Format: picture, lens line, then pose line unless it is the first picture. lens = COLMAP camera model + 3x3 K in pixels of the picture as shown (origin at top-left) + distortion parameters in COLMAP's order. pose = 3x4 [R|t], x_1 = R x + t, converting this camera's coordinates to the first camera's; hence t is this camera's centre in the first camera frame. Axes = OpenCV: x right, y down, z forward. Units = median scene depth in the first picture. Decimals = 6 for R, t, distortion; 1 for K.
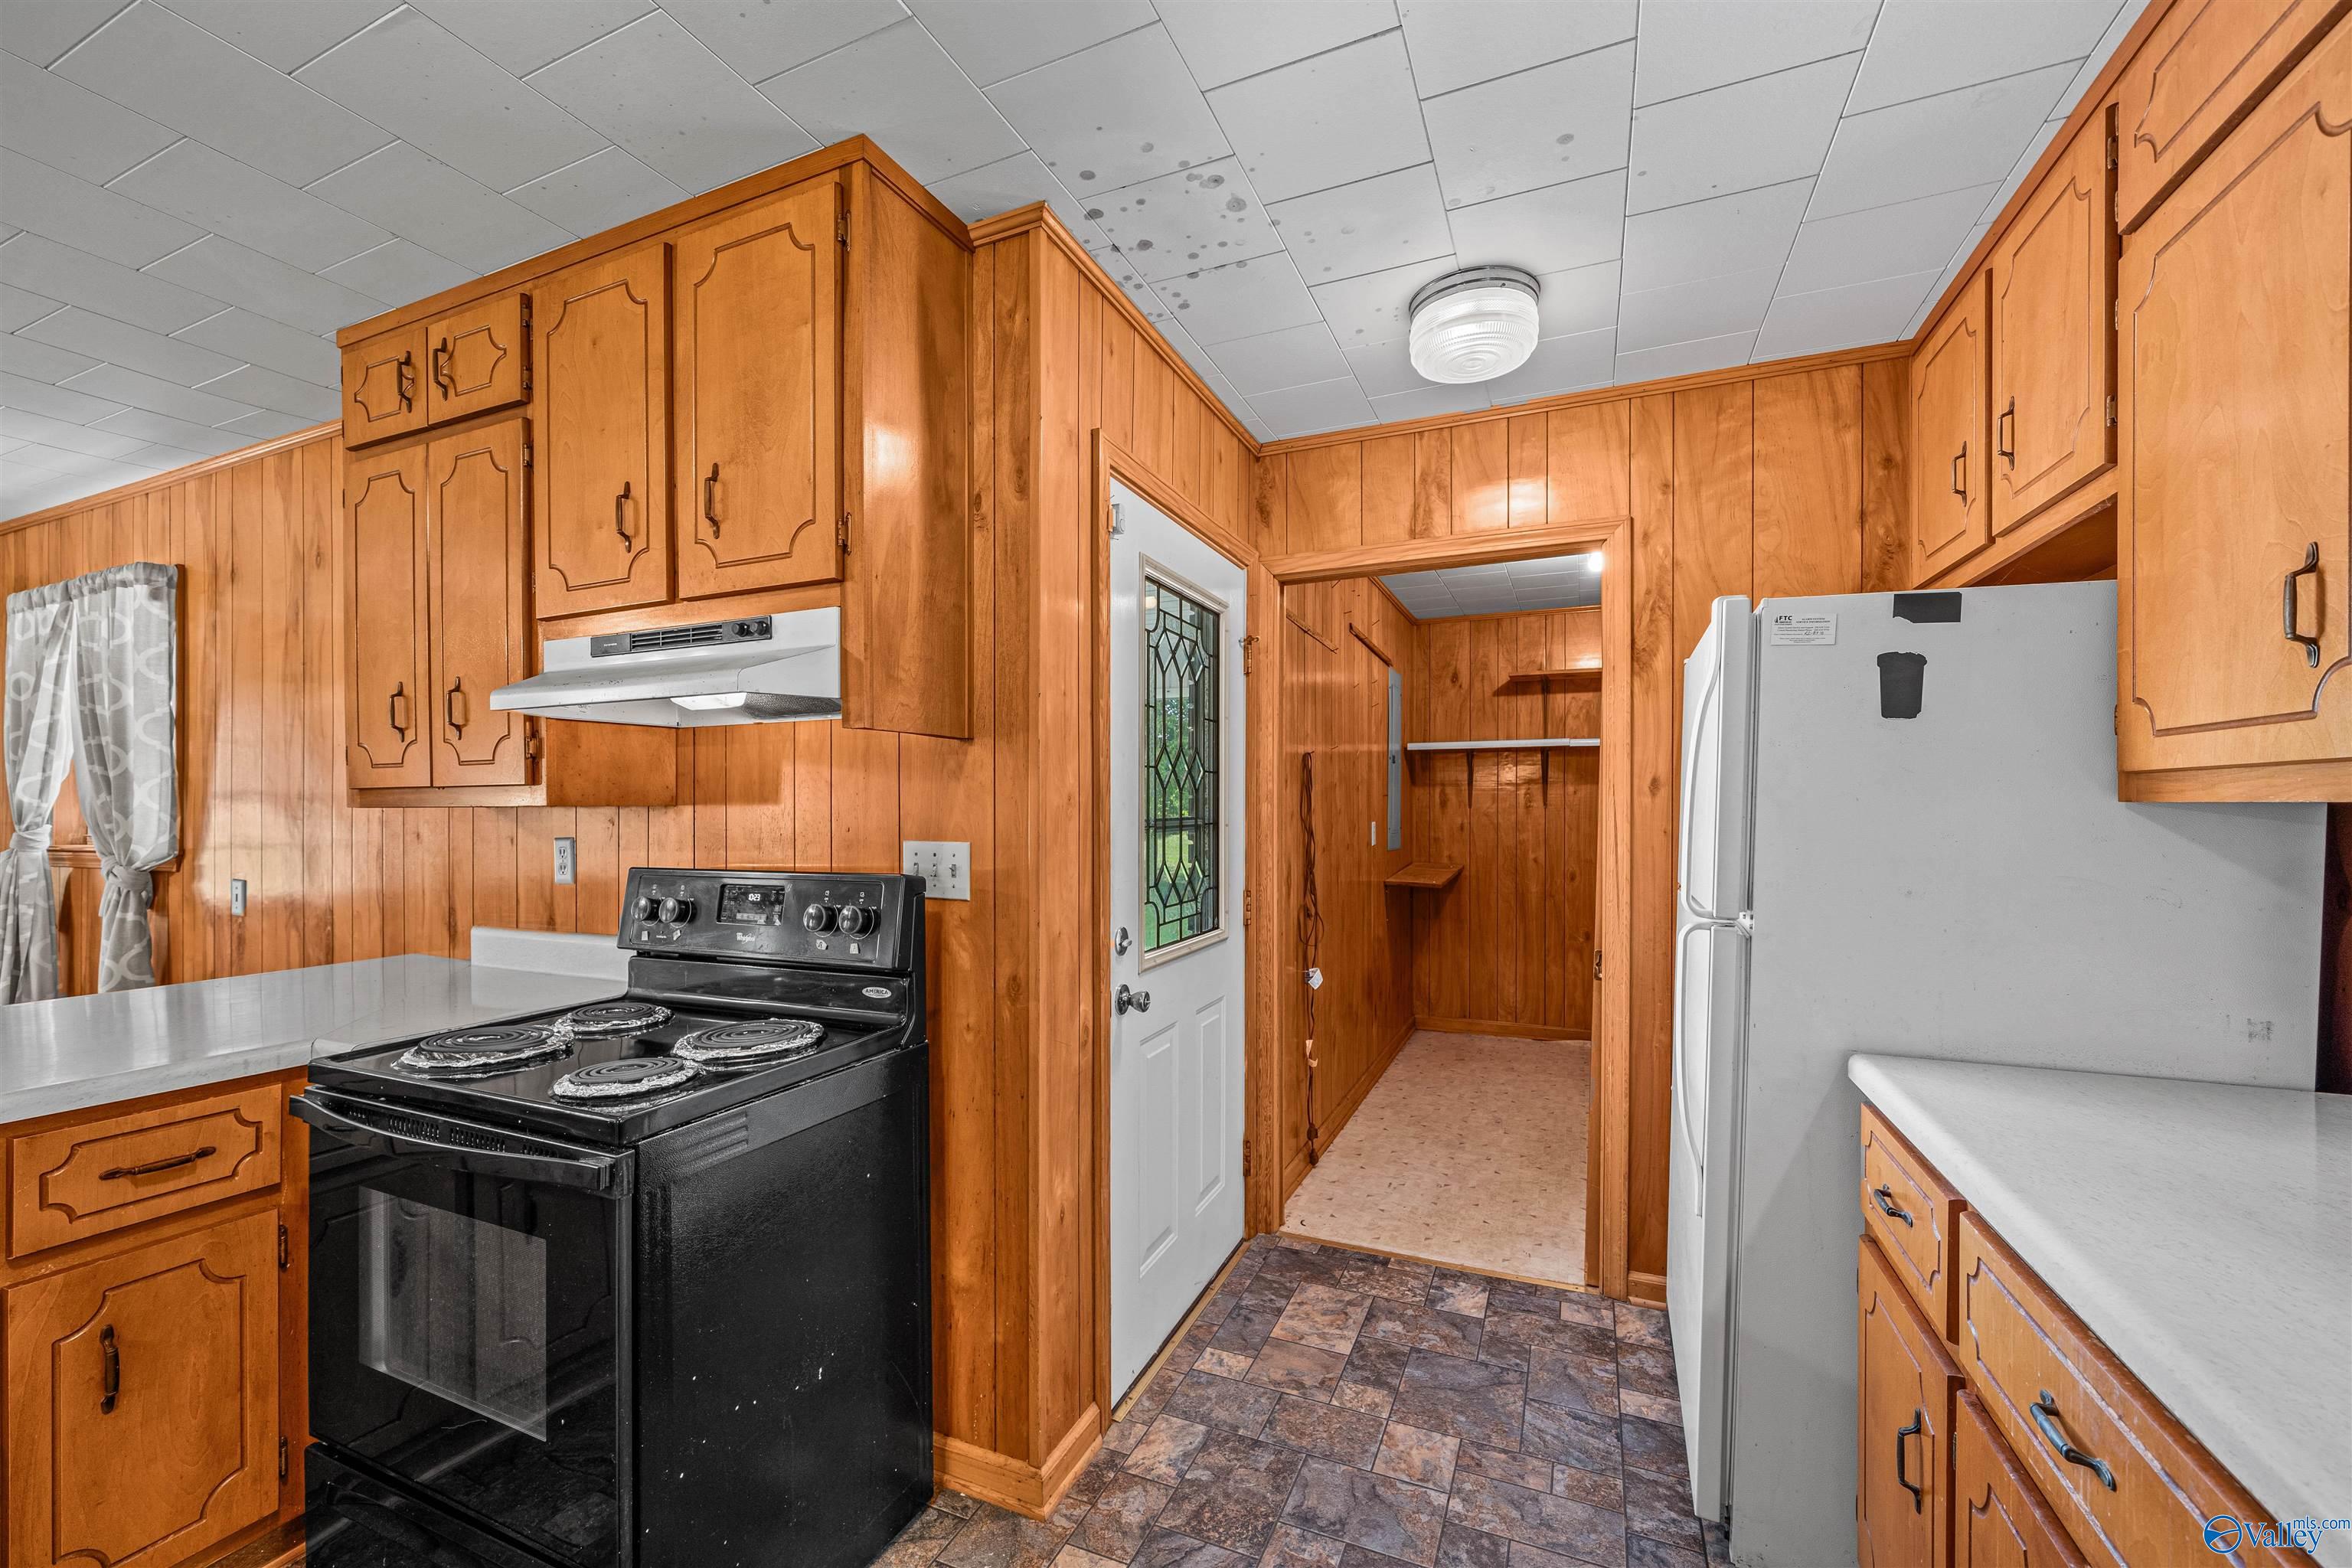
lens RADIAL K [[957.1, 0, 1150.8], [0, 957.1, 816.0], [0, 0, 1]] dist [-0.001302, -0.000038]
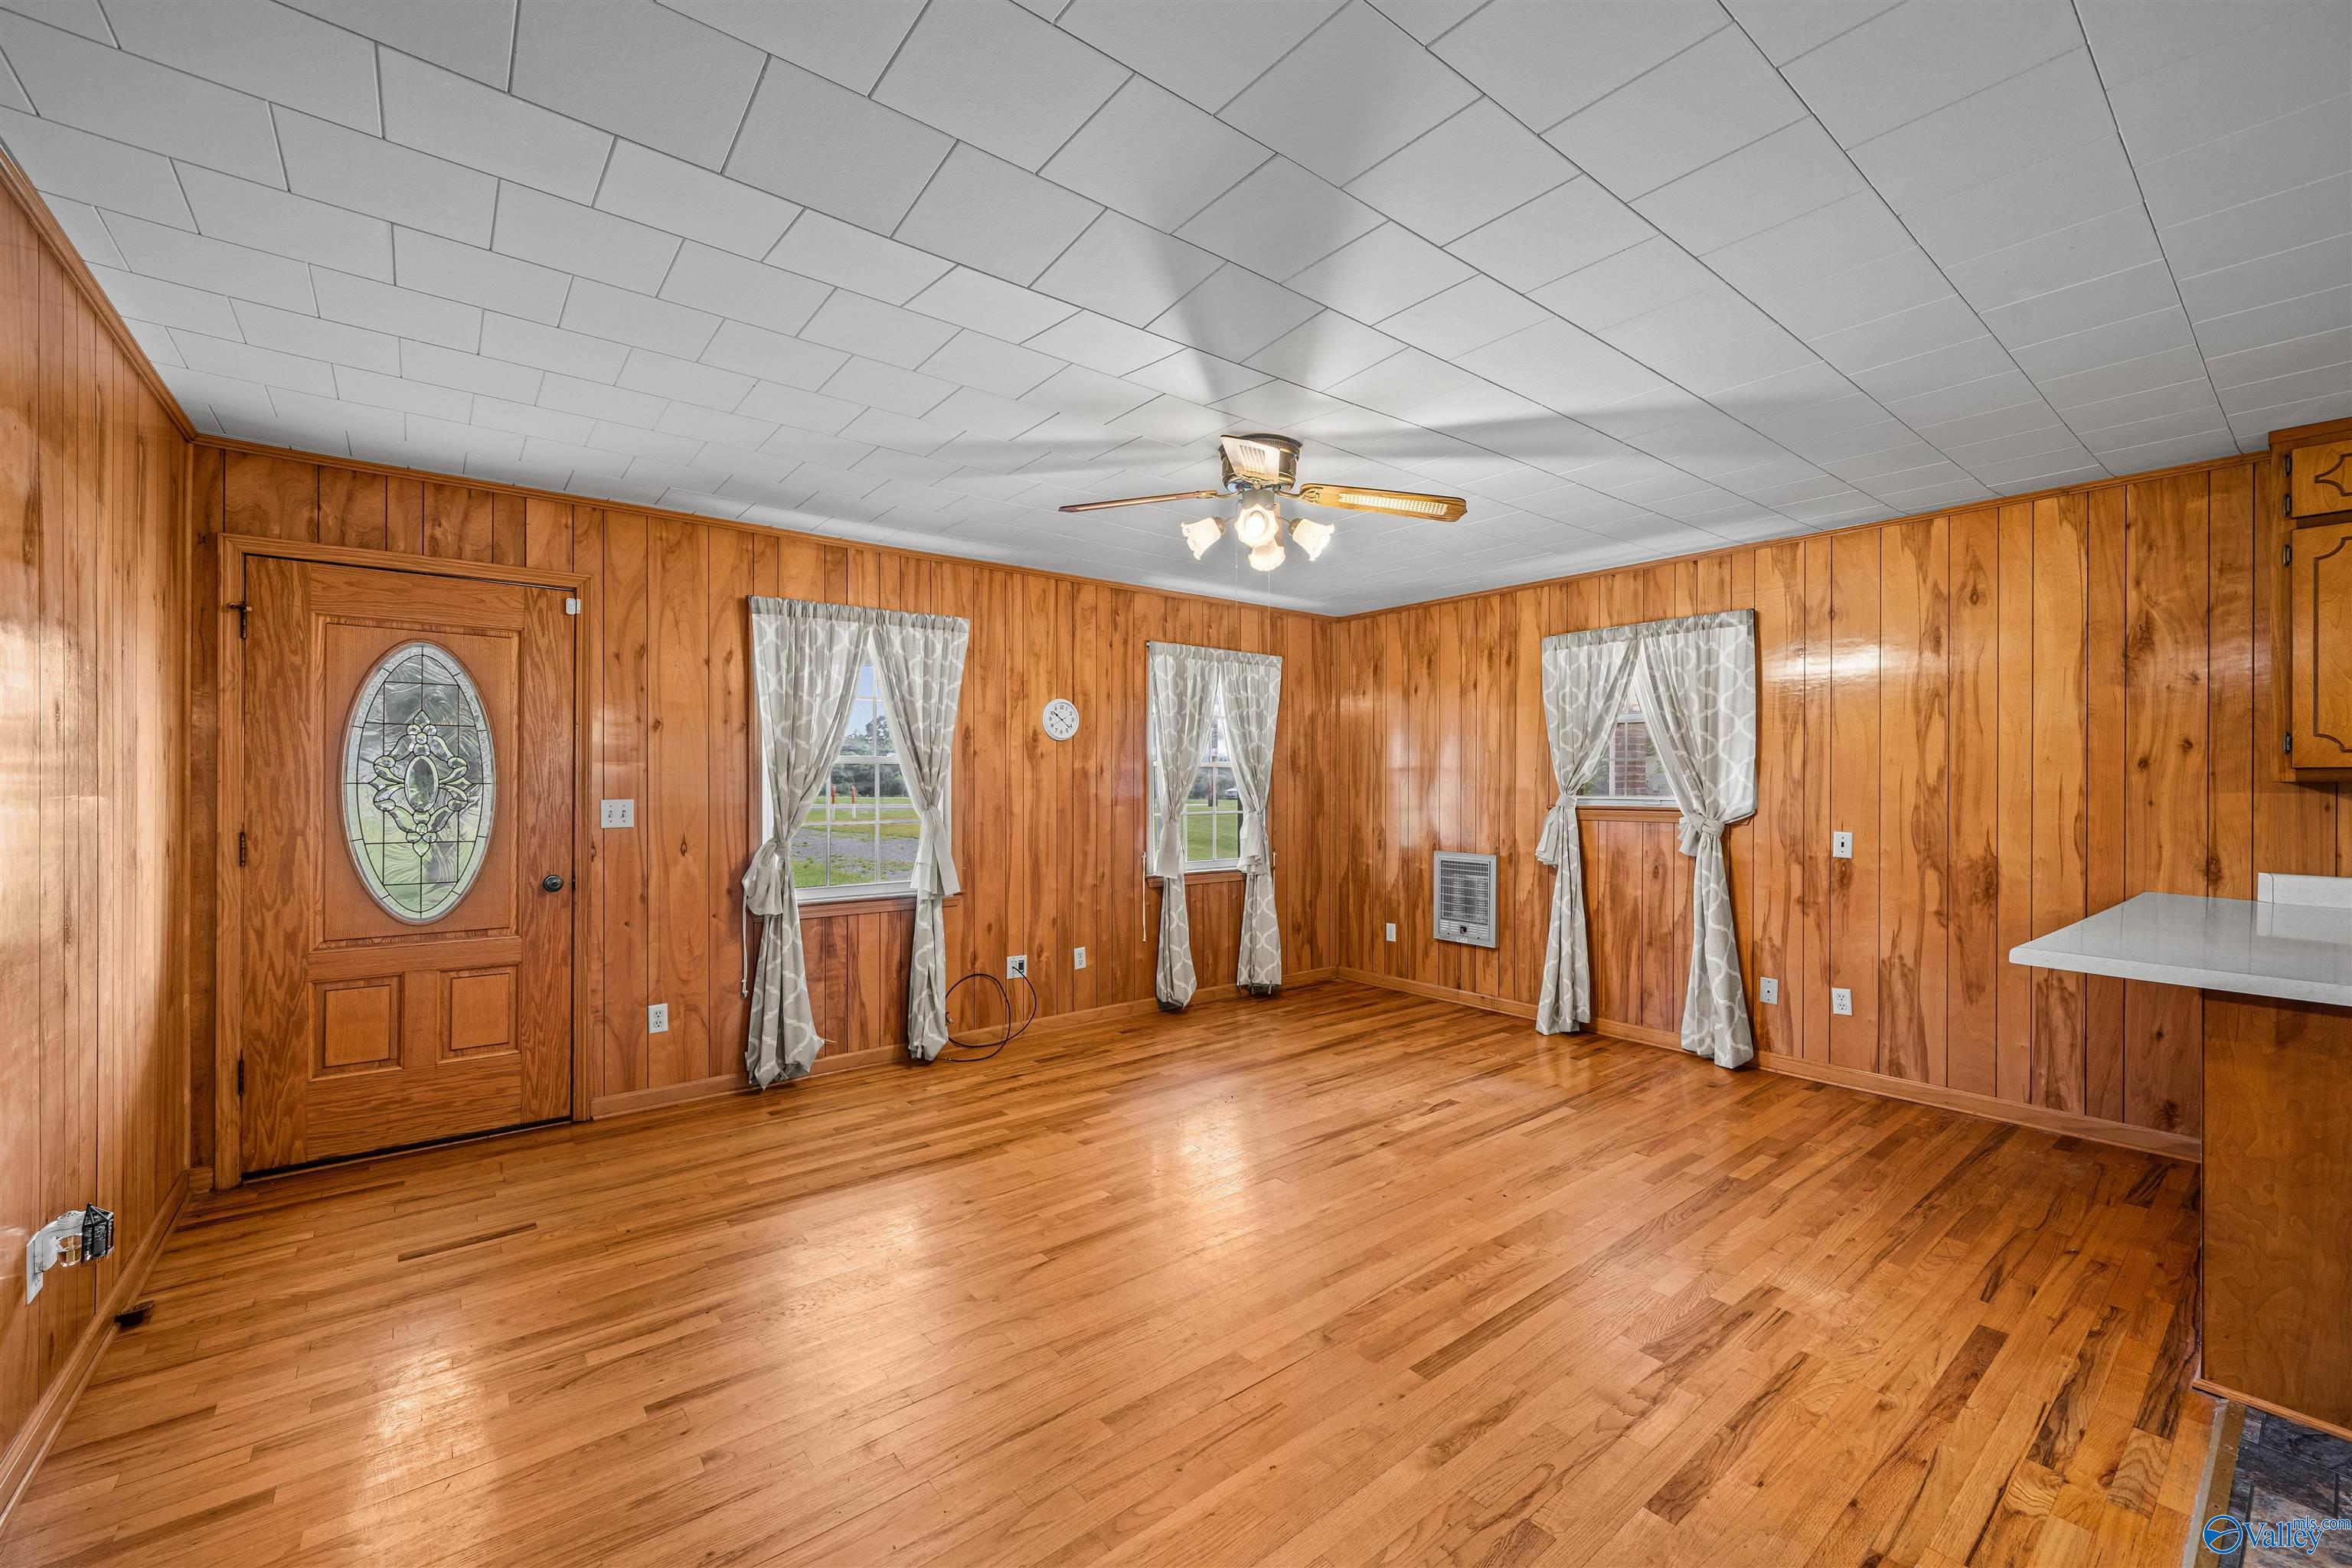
lens RADIAL K [[944.7, 0, 1163.4], [0, 944.7, 782.4], [0, 0, 1]] dist [-0.001765, 0.000299]
pose [[0.886010, 0.003333, -0.463654, -1.901138], [-0.003281, 0.999994, 0.000918, -0.004122], [0.463654, 0.000709, 0.886016, -1.075346]]
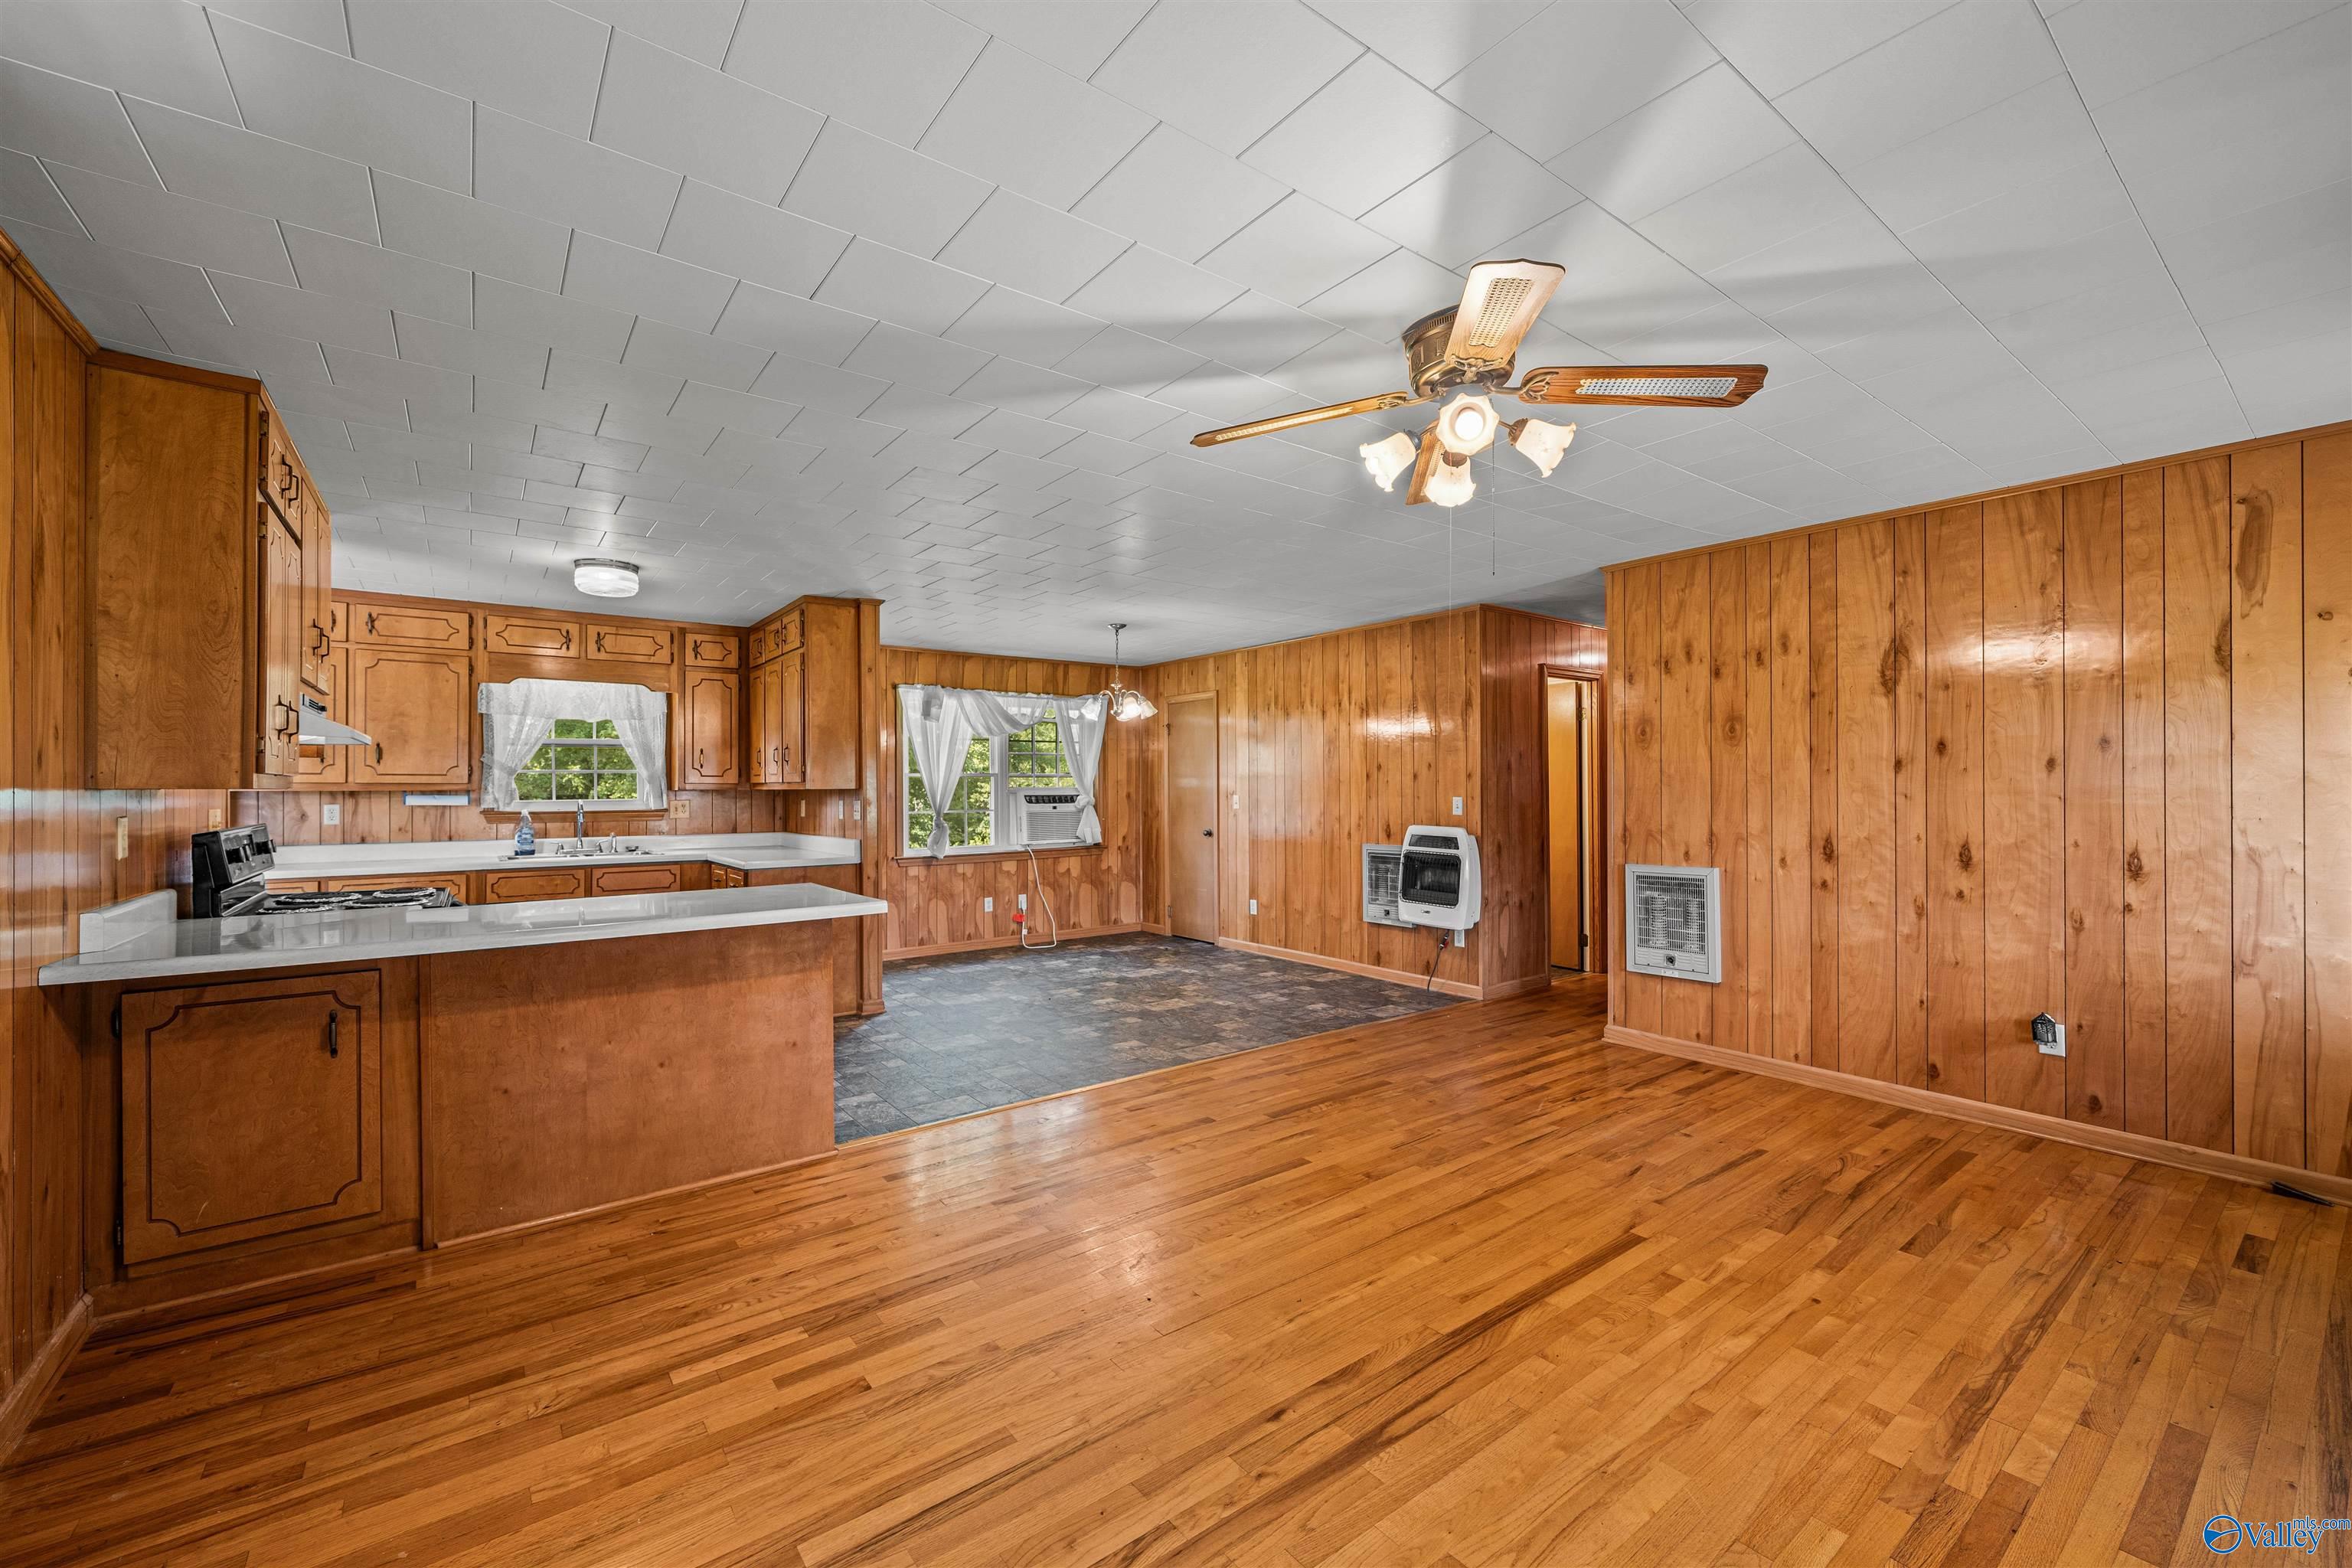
lens RADIAL K [[944.7, 0, 1163.4], [0, 944.7, 782.4], [0, 0, 1]] dist [-0.001765, 0.000299]
pose [[-0.873299, 0.008729, 0.487106, -2.780222], [0.007780, 0.999962, -0.003972, -0.004150], [-0.487122, 0.000321, -0.873334, 1.725112]]
